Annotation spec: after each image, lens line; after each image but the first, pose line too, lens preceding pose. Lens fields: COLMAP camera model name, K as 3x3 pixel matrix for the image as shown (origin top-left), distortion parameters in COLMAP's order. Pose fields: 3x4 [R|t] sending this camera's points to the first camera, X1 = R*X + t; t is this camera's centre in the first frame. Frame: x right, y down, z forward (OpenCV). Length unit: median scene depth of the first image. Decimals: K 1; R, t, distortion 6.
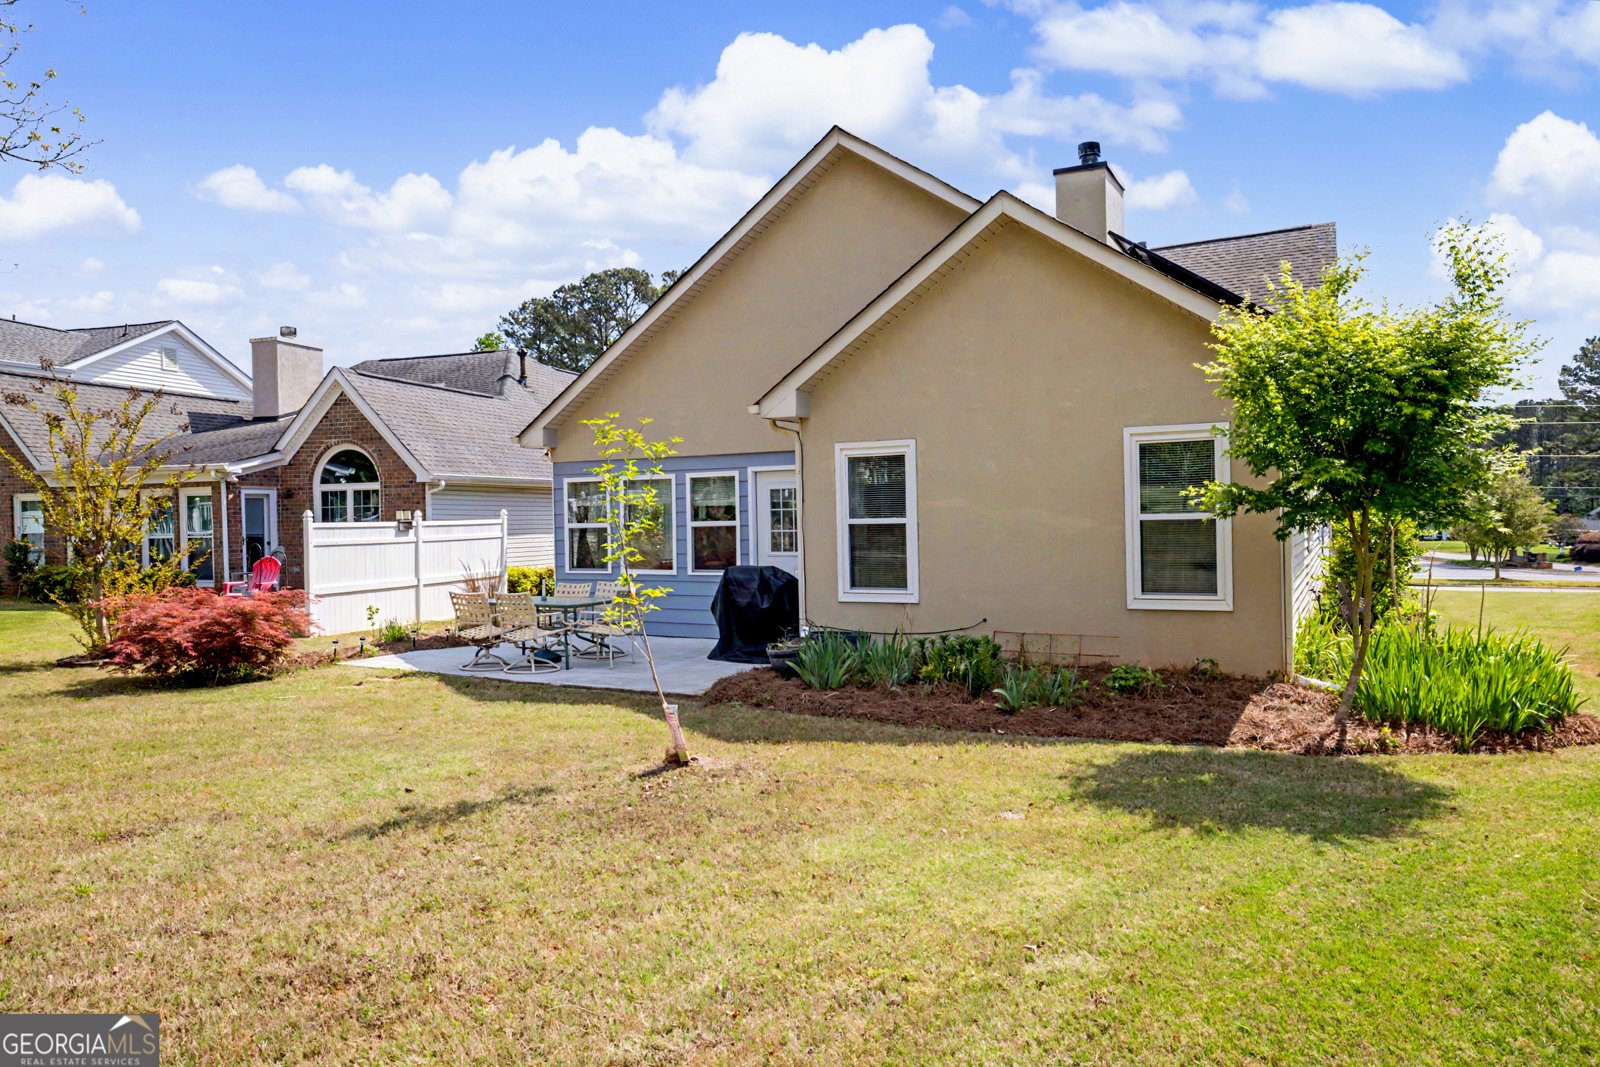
lens RADIAL K [[1033.2, 0, 778.7], [0, 1033.2, 533.3], [0, 0, 1]] dist [-0.002329, 0.000396]
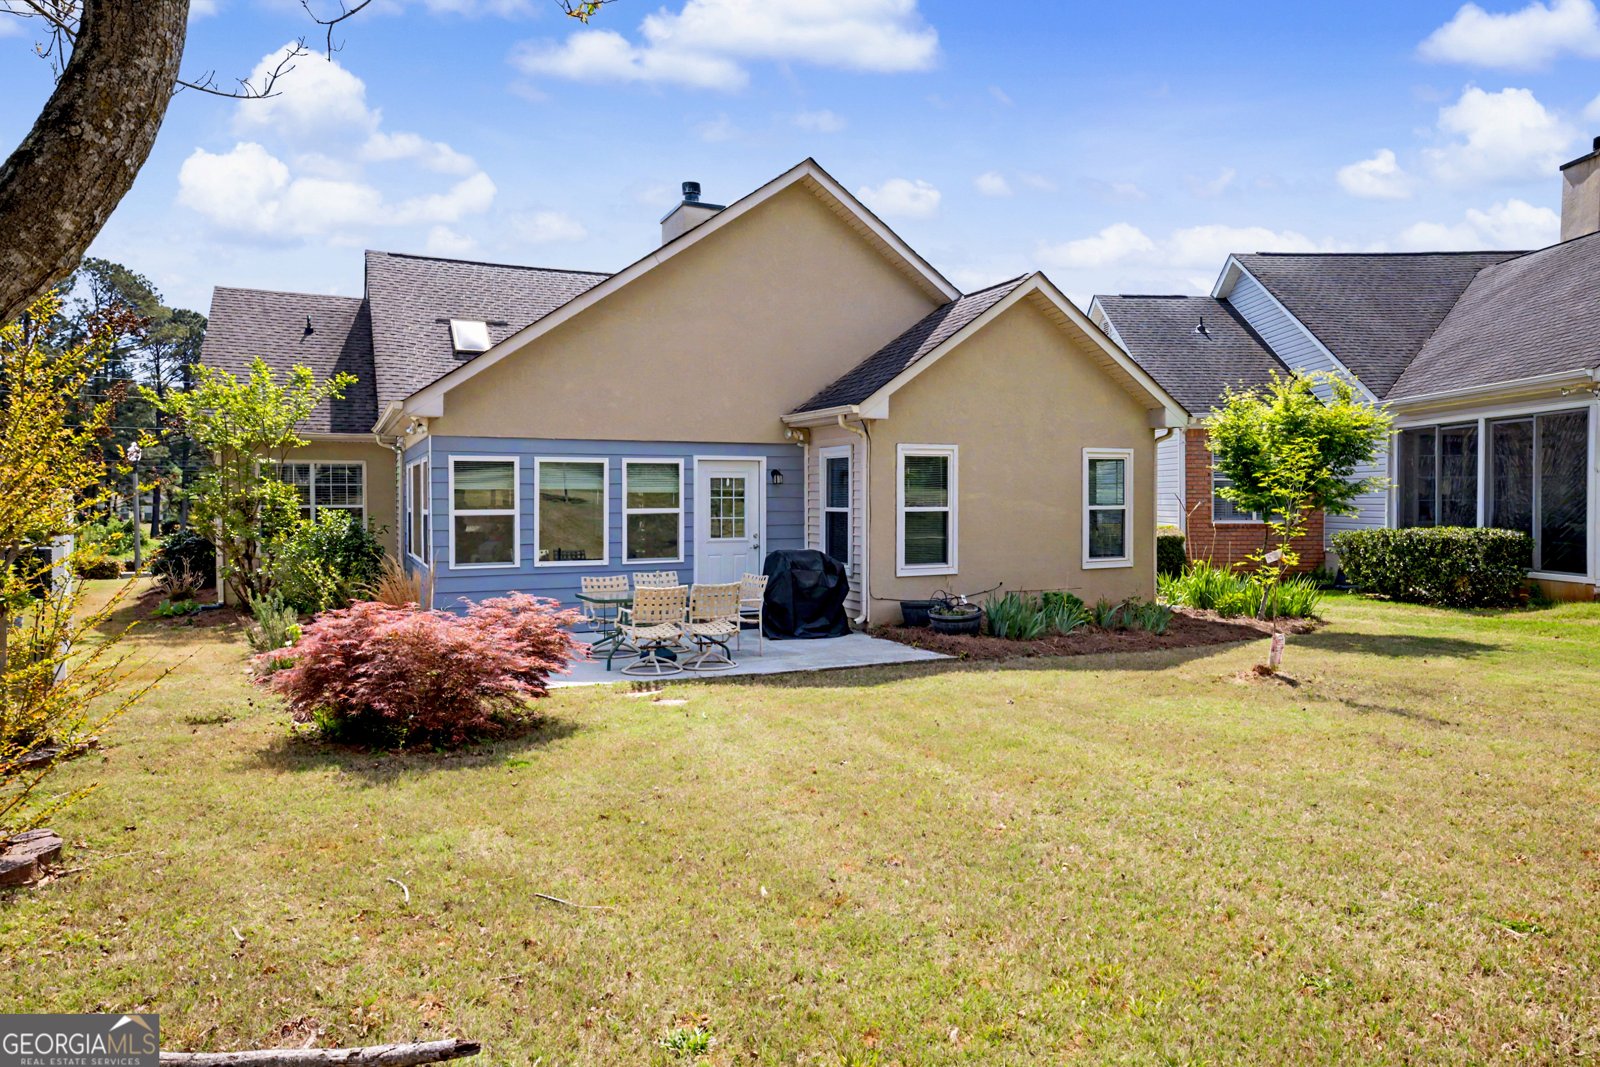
lens RADIAL K [[1033.2, 0, 778.7], [0, 1033.2, 533.3], [0, 0, 1]] dist [-0.002329, 0.000396]
pose [[0.597281, -0.011610, 0.801948, -0.887669], [0.004814, 0.999929, 0.010891, 0.002097], [-0.802018, -0.002644, 0.597294, 0.362859]]
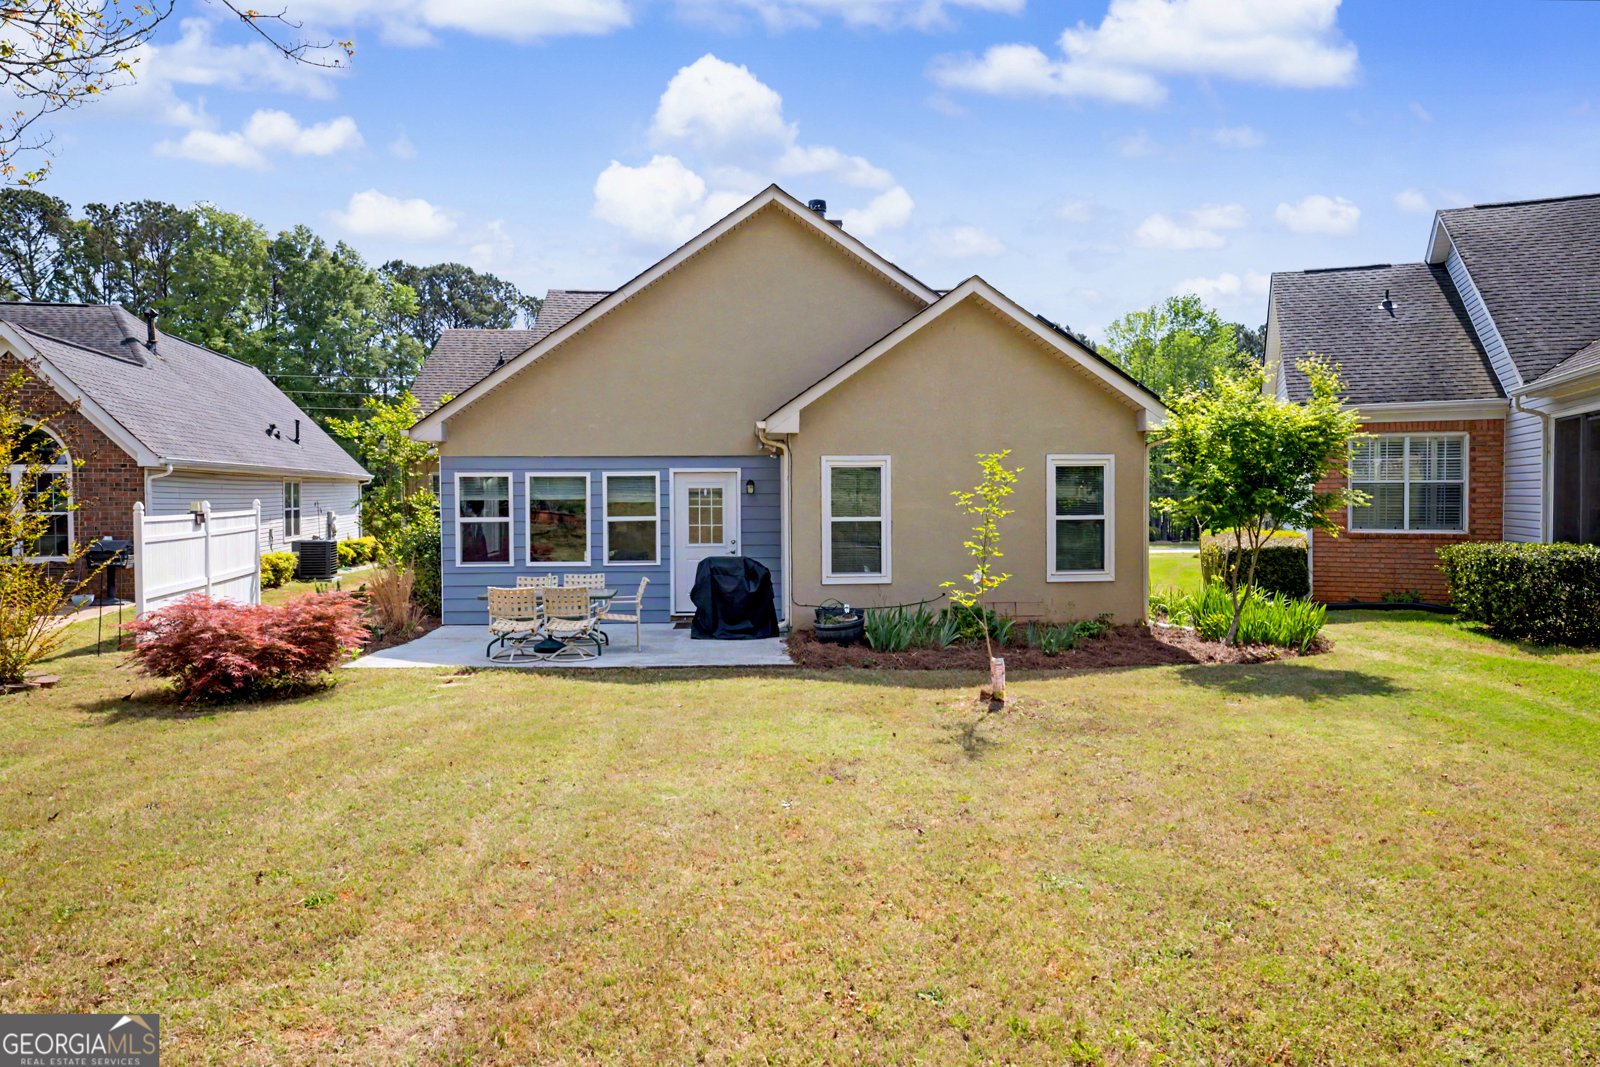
lens RADIAL K [[1033.2, 0, 778.7], [0, 1033.2, 533.3], [0, 0, 1]] dist [-0.002329, 0.000396]
pose [[0.858176, -0.007057, 0.513307, -0.561047], [-0.001115, 0.999878, 0.015611, -0.012652], [-0.513355, -0.013969, 0.858063, -0.024395]]
